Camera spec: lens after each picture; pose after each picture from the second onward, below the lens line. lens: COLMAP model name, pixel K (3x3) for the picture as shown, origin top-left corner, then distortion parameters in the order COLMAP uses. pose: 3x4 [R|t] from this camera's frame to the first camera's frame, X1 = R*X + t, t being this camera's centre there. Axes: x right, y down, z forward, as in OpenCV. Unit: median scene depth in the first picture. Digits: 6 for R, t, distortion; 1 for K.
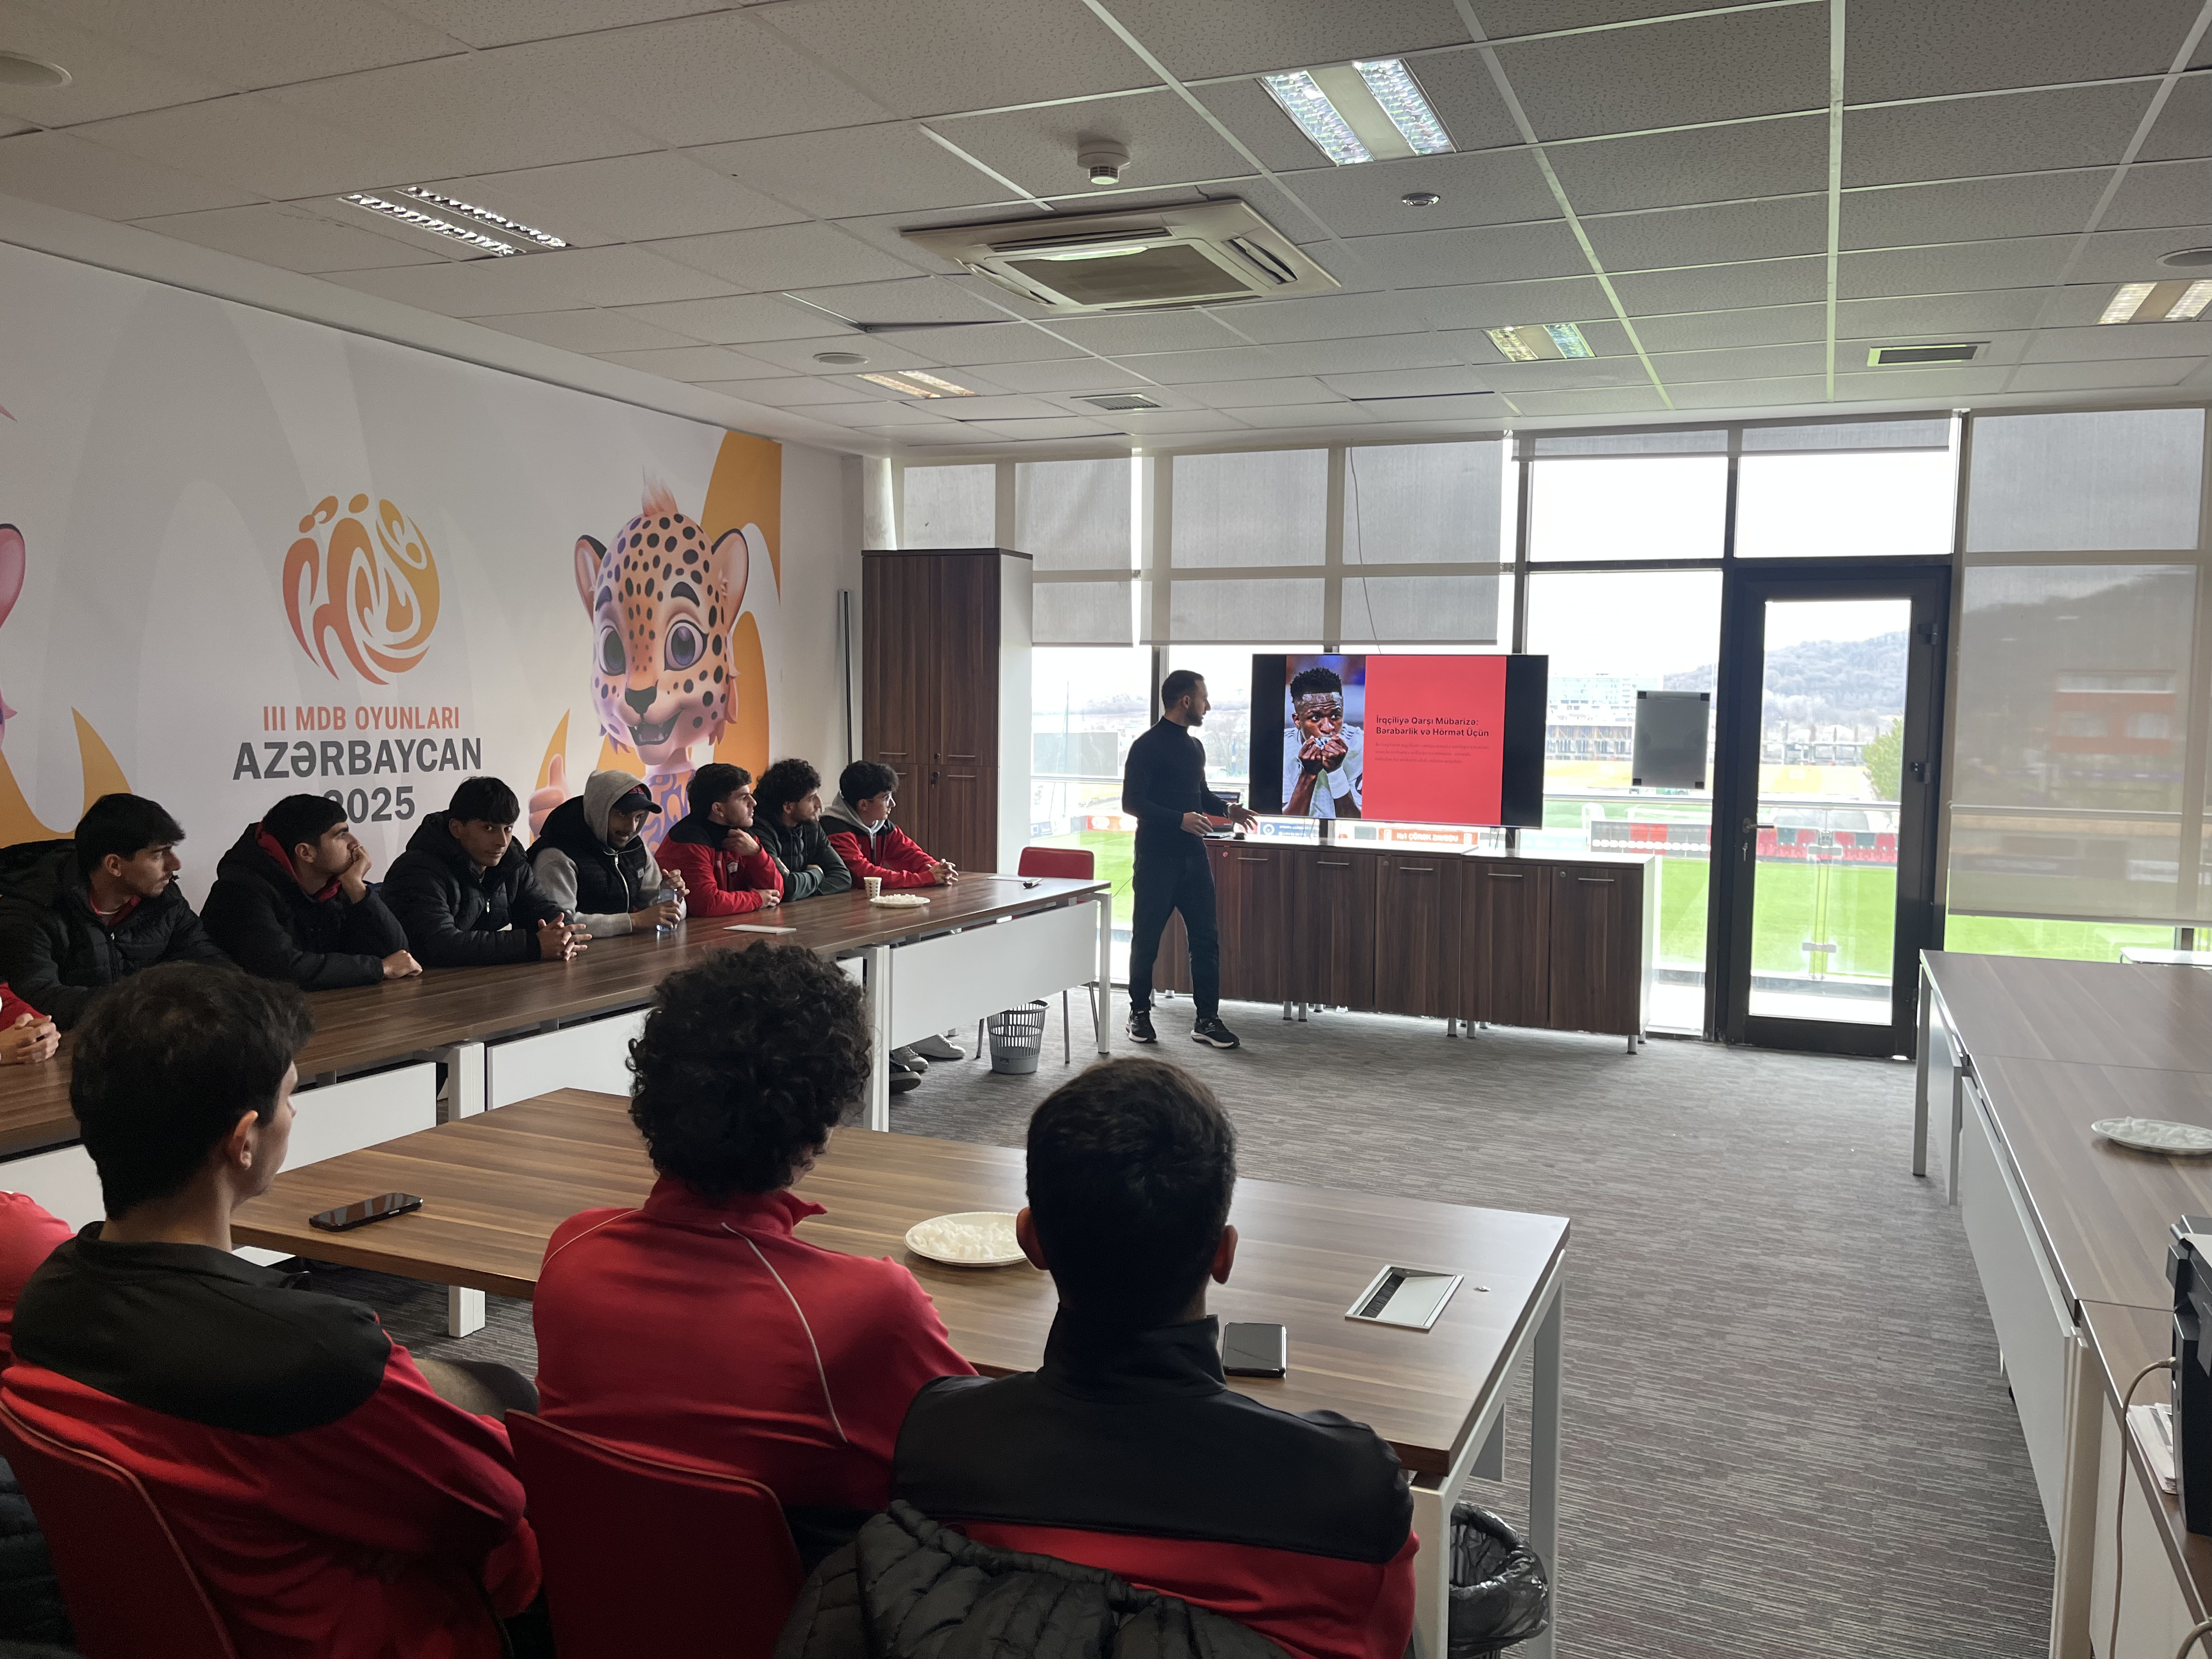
lens RADIAL K [[1667.0, 0, 1106.0], [0, 1667.0, 829.5], [0, 0, 1]] dist [0.013508, -0.003743]
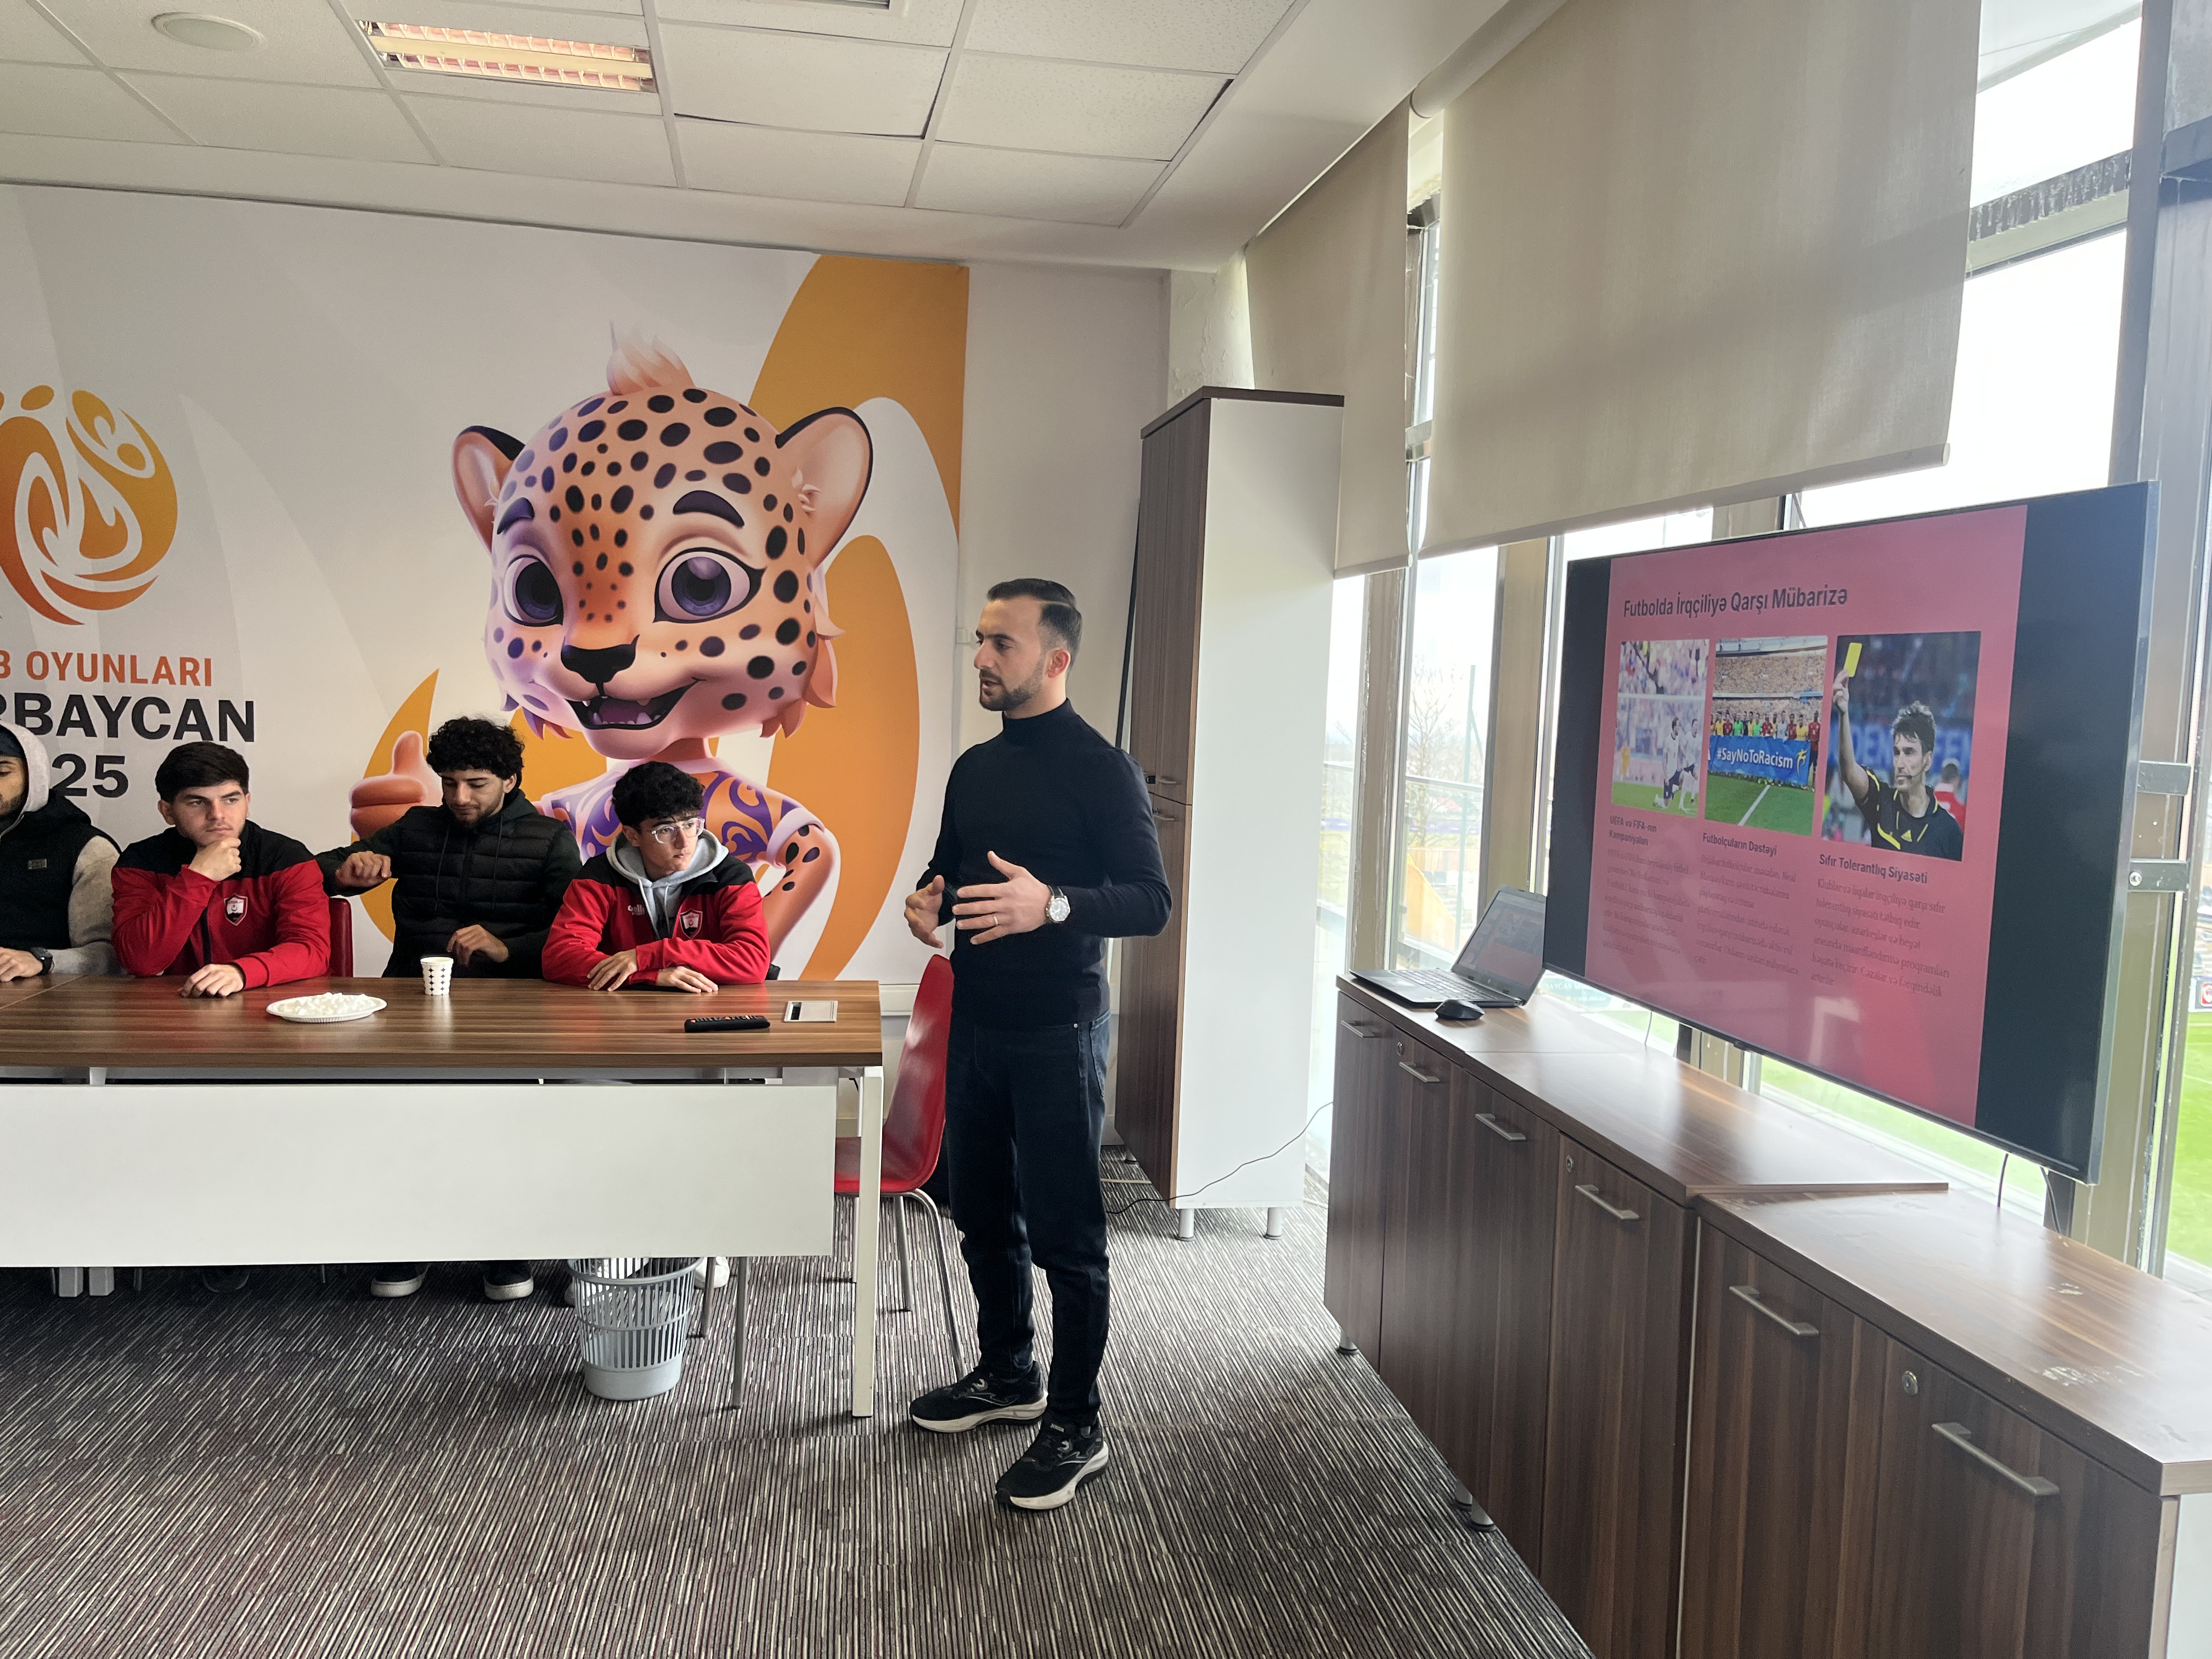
lens RADIAL K [[1667.0, 0, 1106.0], [0, 1667.0, 829.5], [0, 0, 1]] dist [0.013508, -0.003743]
pose [[0.554941, 0.079906, -0.828043, 0.421064], [-0.097264, 0.994782, 0.030811, -0.051590], [0.826184, 0.063441, 0.559817, 0.801668]]
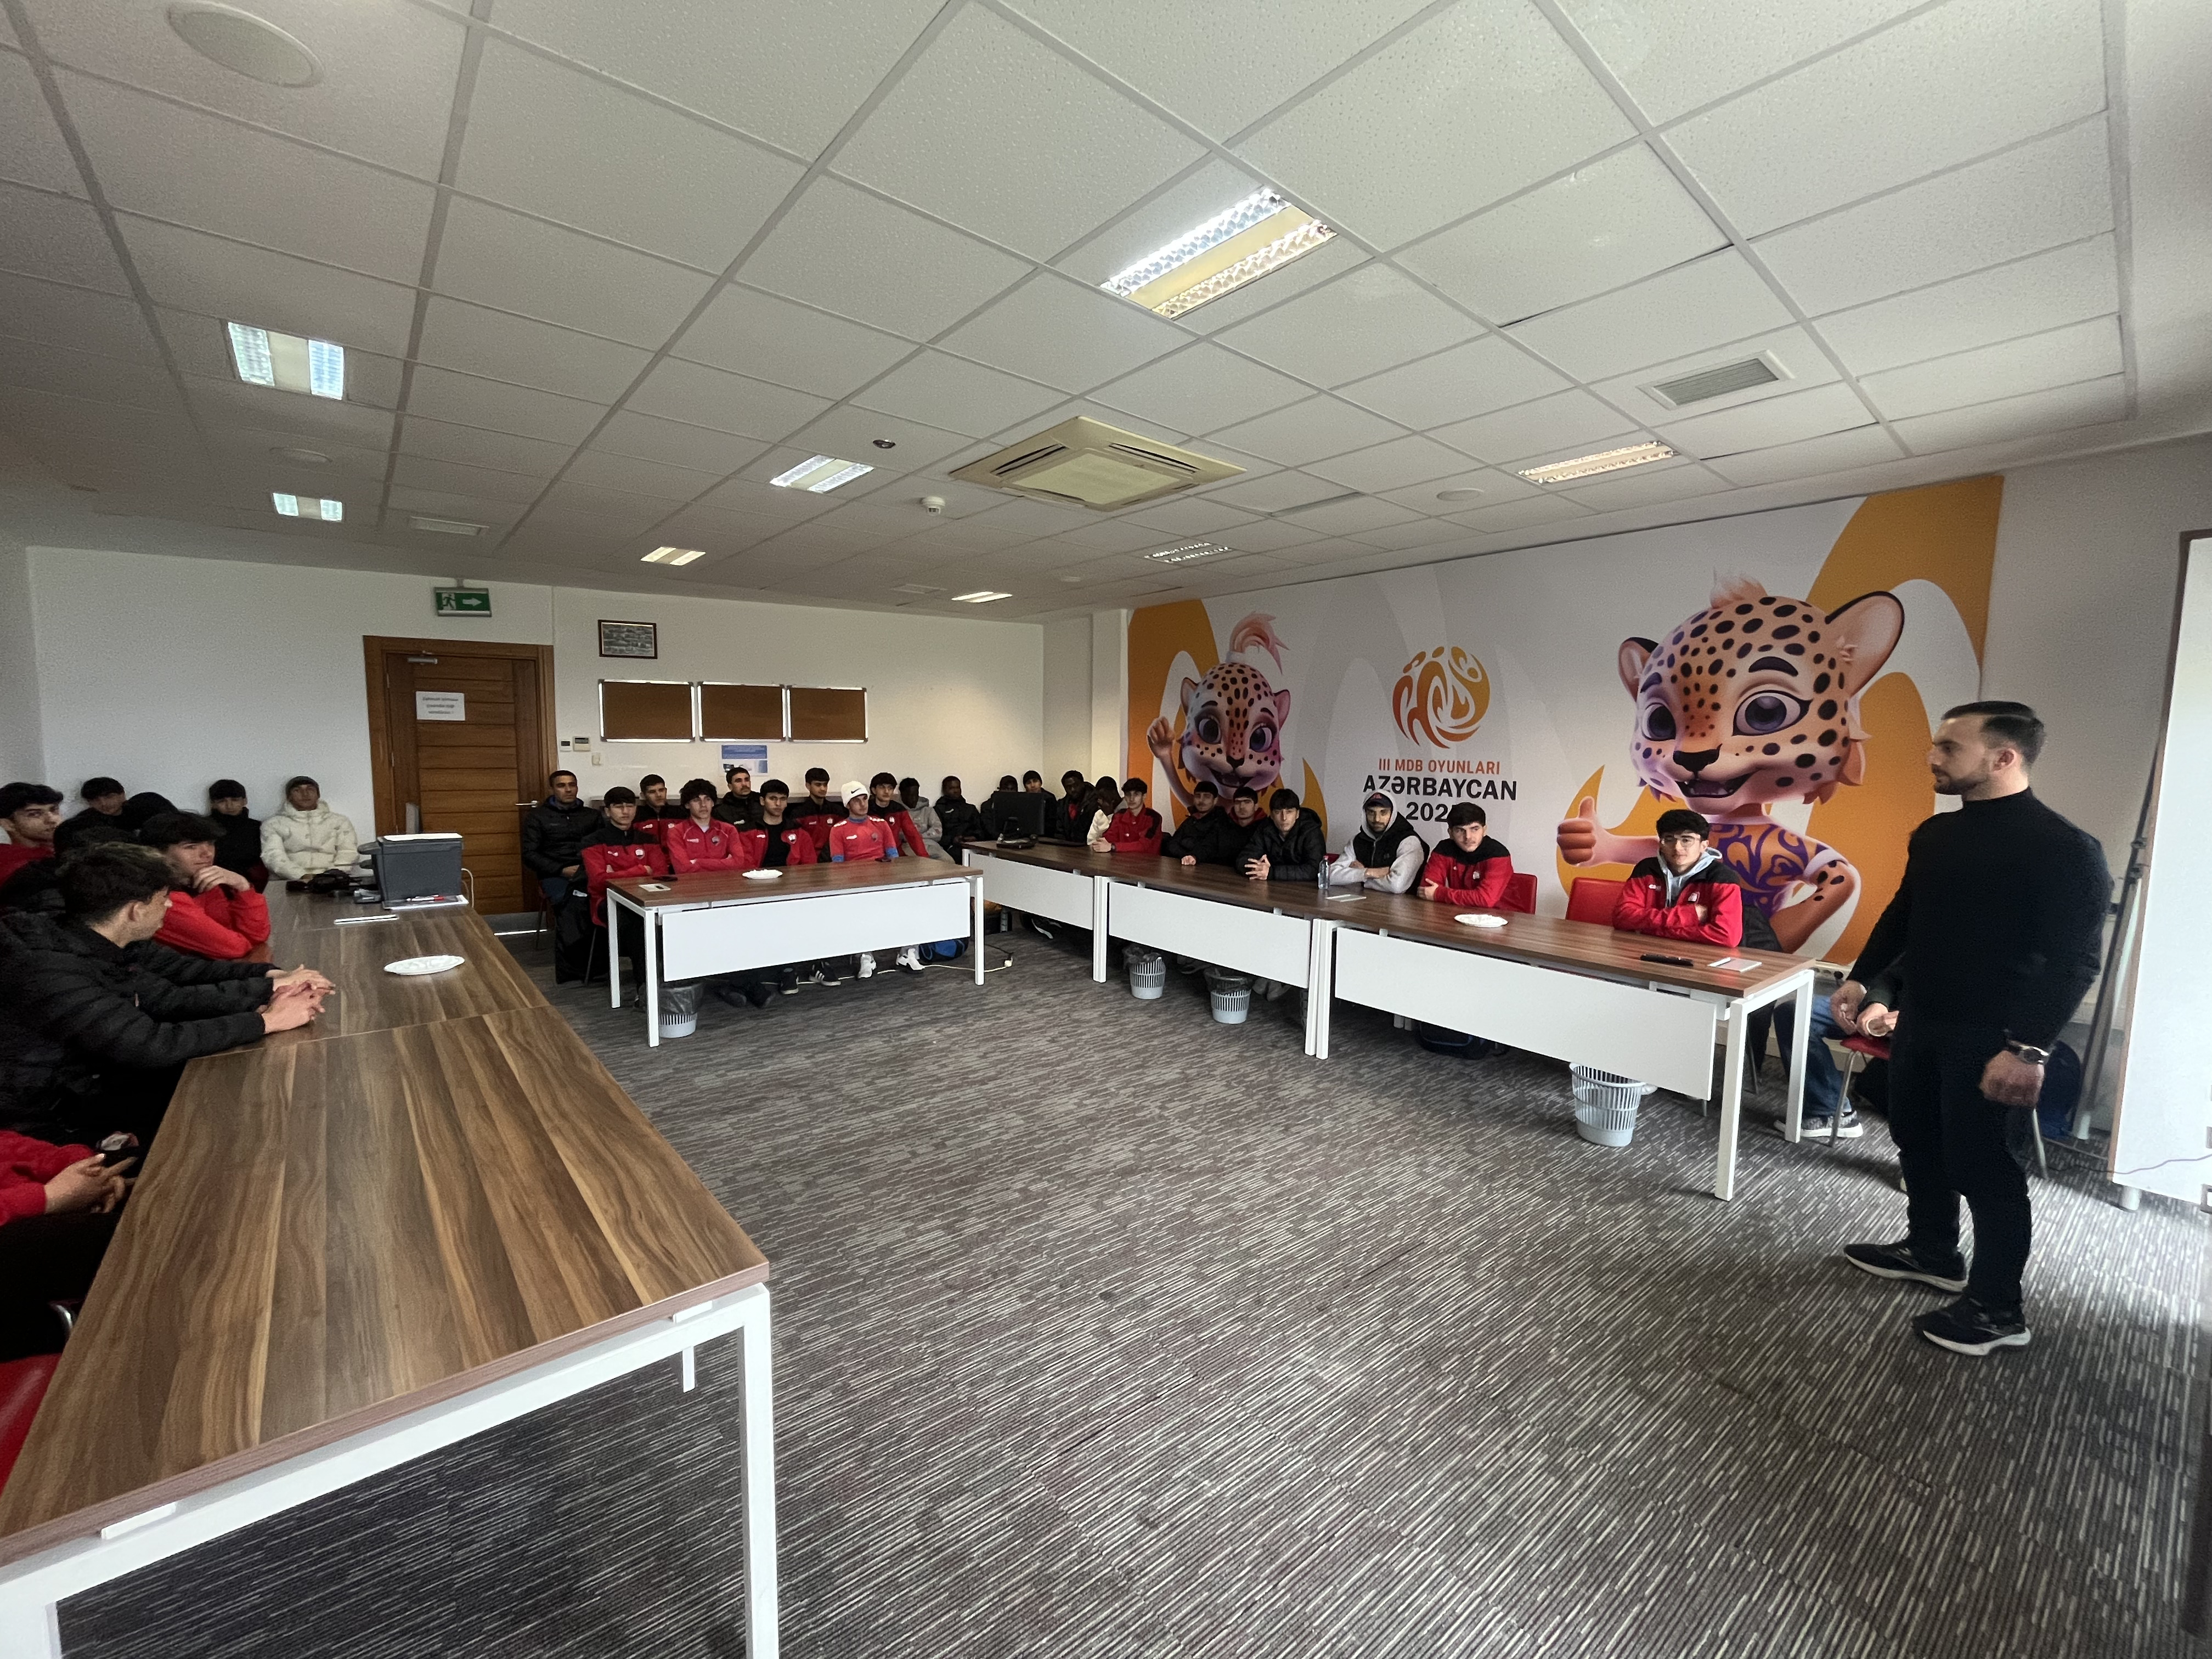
lens RADIAL K [[901.9, 0, 1106.0], [0, 901.9, 829.5], [0, 0, 1]] dist [-0.000032, 0.000363]
pose [[-0.449935, 0.066561, -0.890578, 0.519545], [-0.087578, 0.989124, 0.118172, -0.068690], [0.888757, 0.131164, -0.439212, 0.924677]]
